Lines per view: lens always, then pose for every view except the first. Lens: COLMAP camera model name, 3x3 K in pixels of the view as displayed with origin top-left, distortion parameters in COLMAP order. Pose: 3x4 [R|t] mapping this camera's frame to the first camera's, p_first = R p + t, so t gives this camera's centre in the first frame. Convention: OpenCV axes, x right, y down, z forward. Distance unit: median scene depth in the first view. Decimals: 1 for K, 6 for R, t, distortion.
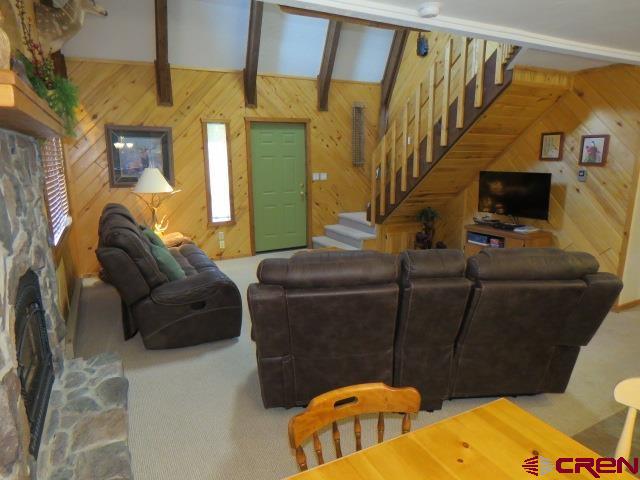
lens RADIAL K [[408.5, 0, 318.6], [0, 408.5, 240.2], [0, 0, 1]] dist [-0.010590, 0.005685]
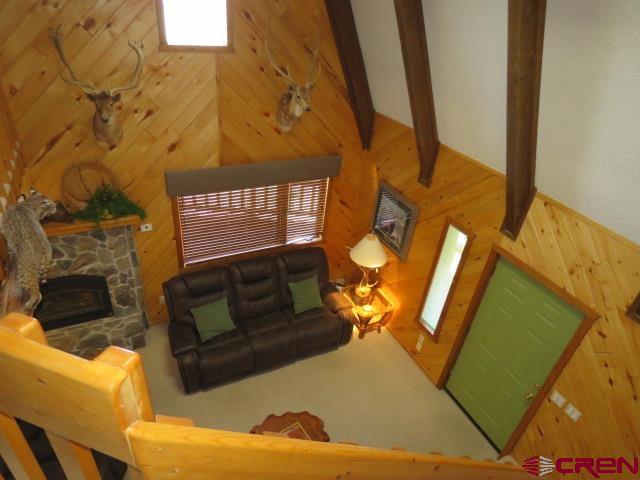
lens RADIAL K [[408.5, 0, 319.1], [0, 408.5, 241.2], [0, 0, 1]] dist [-0.010590, 0.005685]
pose [[-0.006898, 0.548340, -0.836227, 0.397946], [-0.298113, 0.797094, 0.525138, -0.615676], [0.954506, 0.252913, 0.157969, 0.688997]]
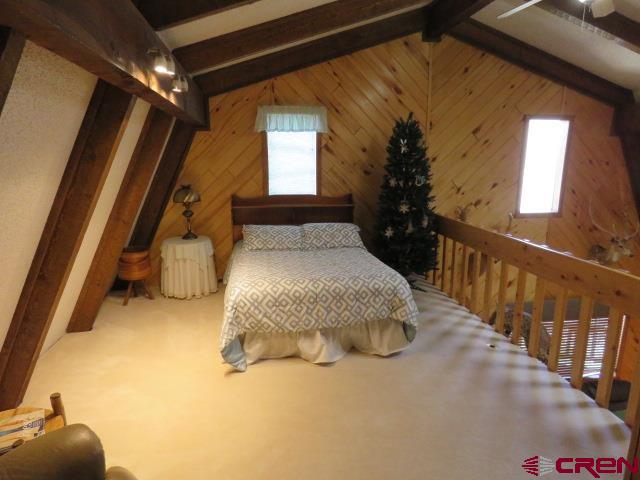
lens RADIAL K [[408.5, 0, 318.4], [0, 408.5, 237.1], [0, 0, 1]] dist [-0.010590, 0.005685]
pose [[-0.304350, 0.194876, -0.932413, 0.728060], [-0.202612, 0.943207, 0.263267, -0.547450], [0.930763, 0.269043, -0.247581, 0.265789]]
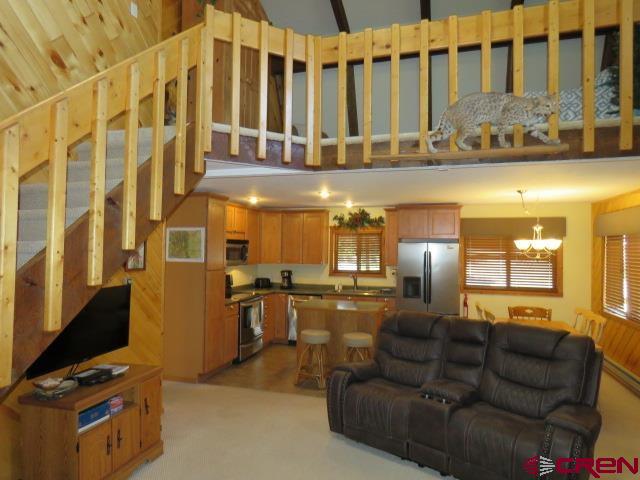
lens RADIAL K [[408.5, 0, 322.0], [0, 408.5, 238.7], [0, 0, 1]] dist [-0.010590, 0.005685]
pose [[-0.710582, 0.009431, 0.703551, -0.189588], [0.140114, 0.981781, 0.128354, -0.236035], [-0.689522, 0.189783, -0.698957, 1.008593]]
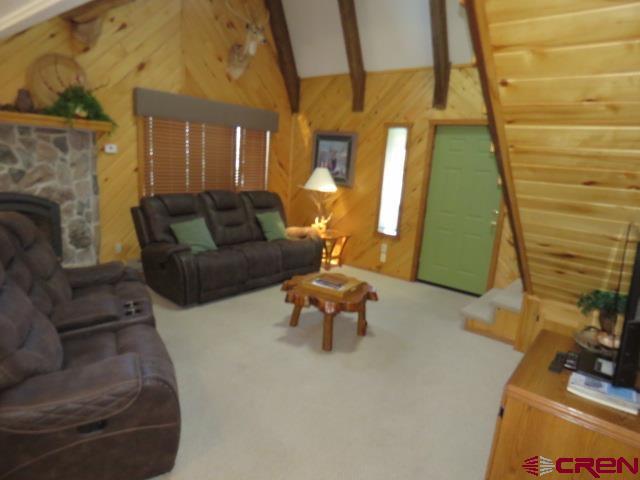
lens RADIAL K [[408.5, 0, 317.3], [0, 408.5, 240.8], [0, 0, 1]] dist [-0.010590, 0.005685]
pose [[0.391803, 0.219369, -0.893514, 0.590072], [-0.259622, 0.958053, 0.121370, -0.112404], [0.882659, 0.184423, 0.432321, 0.517694]]
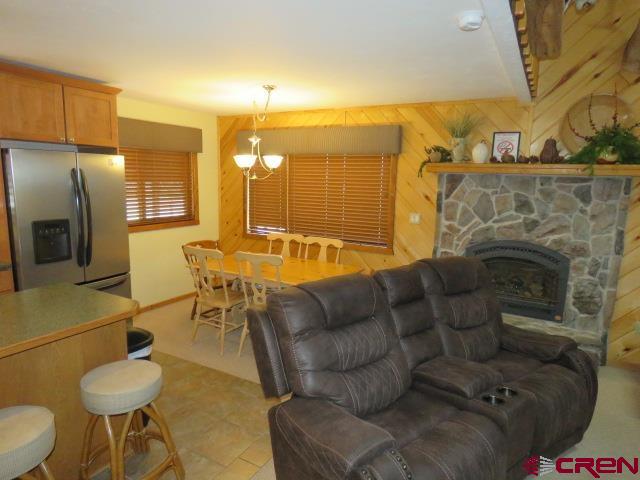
lens RADIAL K [[408.5, 0, 316.8], [0, 408.5, 239.1], [0, 0, 1]] dist [-0.010590, 0.005685]
pose [[-0.836460, 0.070013, -0.543537, 0.435023], [-0.133412, 0.935953, 0.325872, -0.158352], [0.531541, 0.345093, -0.773547, 0.698520]]
